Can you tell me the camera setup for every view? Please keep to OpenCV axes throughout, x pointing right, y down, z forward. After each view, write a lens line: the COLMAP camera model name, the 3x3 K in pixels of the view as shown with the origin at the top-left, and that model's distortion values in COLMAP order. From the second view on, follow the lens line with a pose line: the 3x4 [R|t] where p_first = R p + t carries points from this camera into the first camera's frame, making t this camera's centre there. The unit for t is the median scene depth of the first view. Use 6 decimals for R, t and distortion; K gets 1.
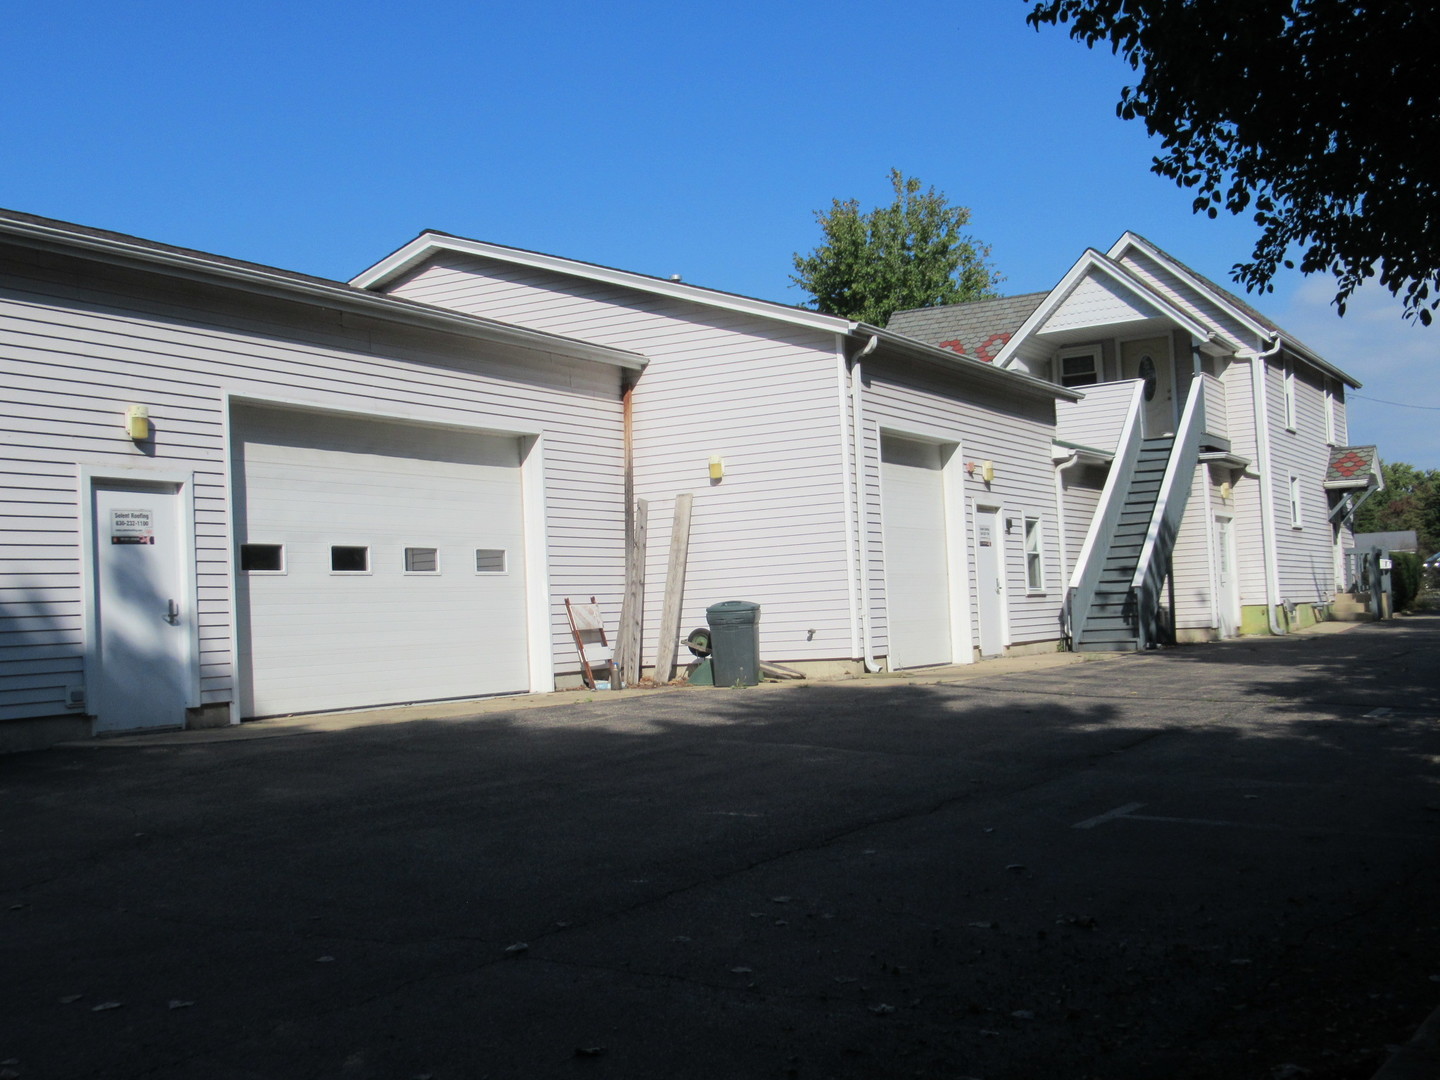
lens RADIAL K [[1670.7, 0, 719.4], [0, 1670.7, 540.0], [0, 0, 1]] dist [0.023021, 0.000000]
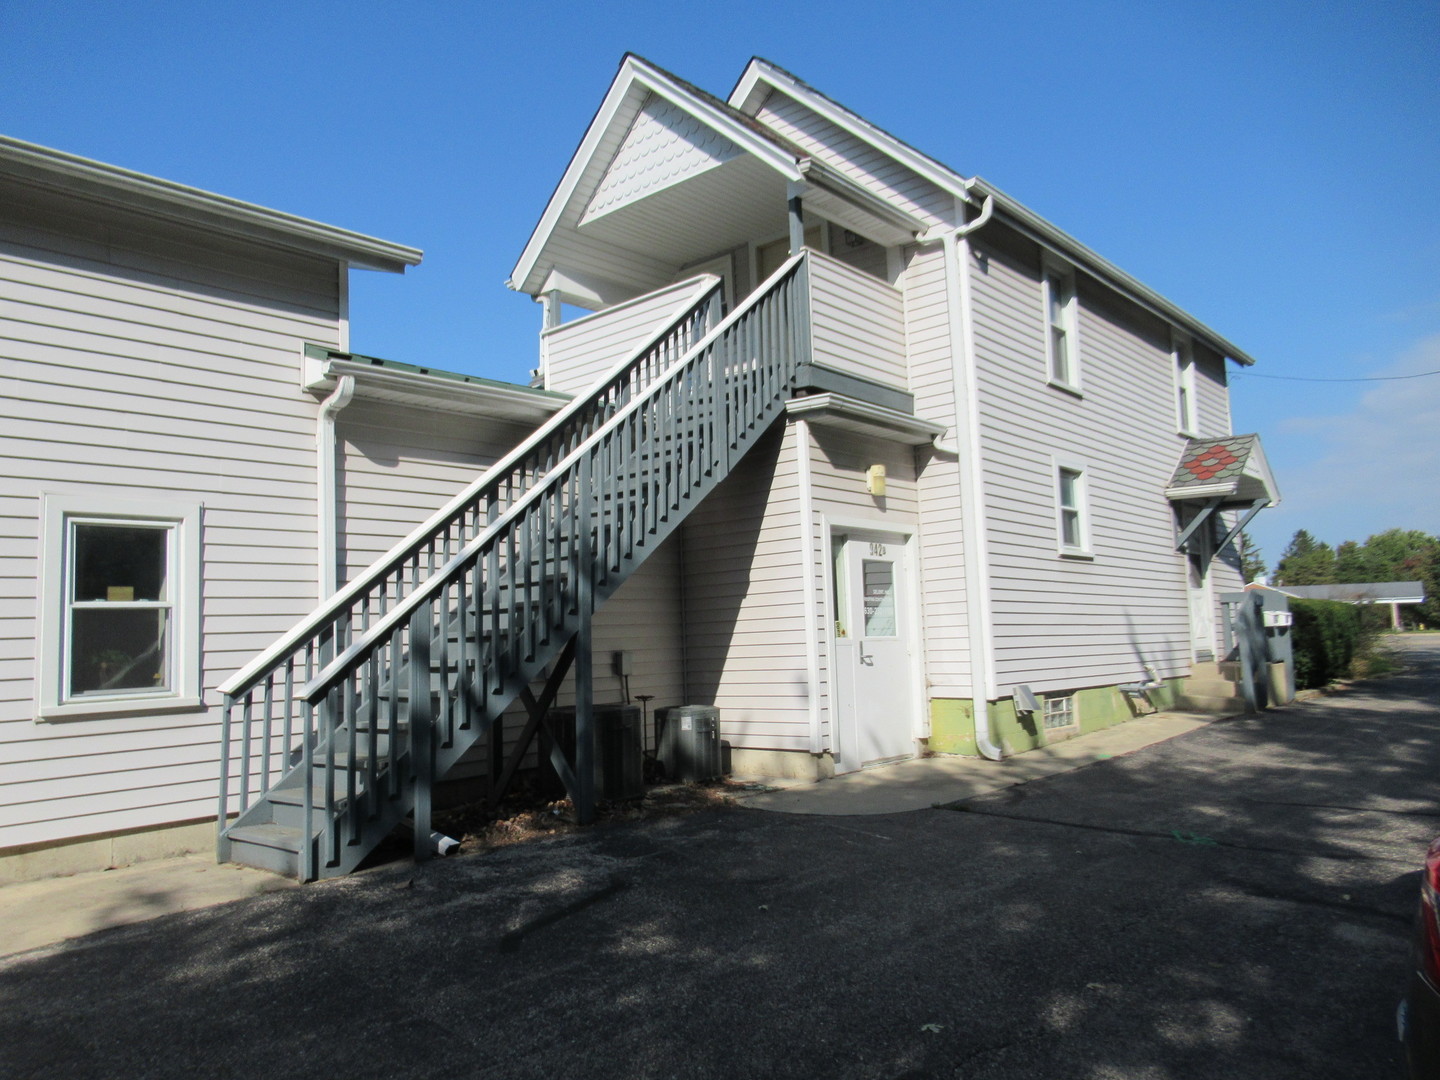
lens RADIAL K [[1060.5, 0, 720.6], [0, 1060.5, 551.6], [0, 0, 1]] dist [-0.045336, 0.002737]
pose [[0.977851, -0.004456, -0.209257, 0.315859], [-0.002938, 0.999383, -0.035013, 0.004204], [0.209284, 0.034852, 0.977234, 0.651699]]
